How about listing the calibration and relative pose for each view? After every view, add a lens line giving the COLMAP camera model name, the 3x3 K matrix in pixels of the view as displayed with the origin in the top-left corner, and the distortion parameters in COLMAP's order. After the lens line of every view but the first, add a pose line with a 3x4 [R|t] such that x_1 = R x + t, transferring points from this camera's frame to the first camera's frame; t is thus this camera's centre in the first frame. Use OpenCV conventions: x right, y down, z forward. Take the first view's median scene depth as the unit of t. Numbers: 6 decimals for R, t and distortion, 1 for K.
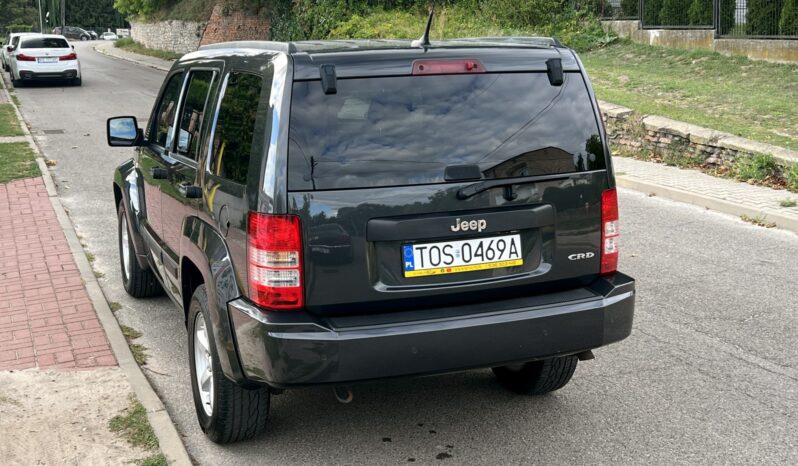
lens RADIAL K [[1019.8, 0, 391.1], [0, 1019.8, 231.7], [0, 0, 1]] dist [0.207293, -0.612789]
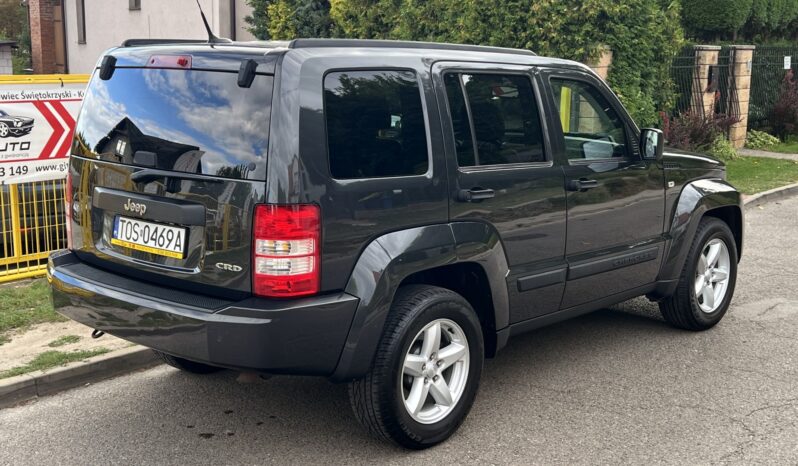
lens RADIAL K [[1019.8, 0, 391.1], [0, 1019.8, 231.7], [0, 0, 1]] dist [0.207293, -0.612789]
pose [[0.437920, 0.169591, -0.882873, 1.115205], [-0.191010, 0.977176, 0.092962, -0.128696], [0.878488, 0.127927, 0.460319, 0.712202]]
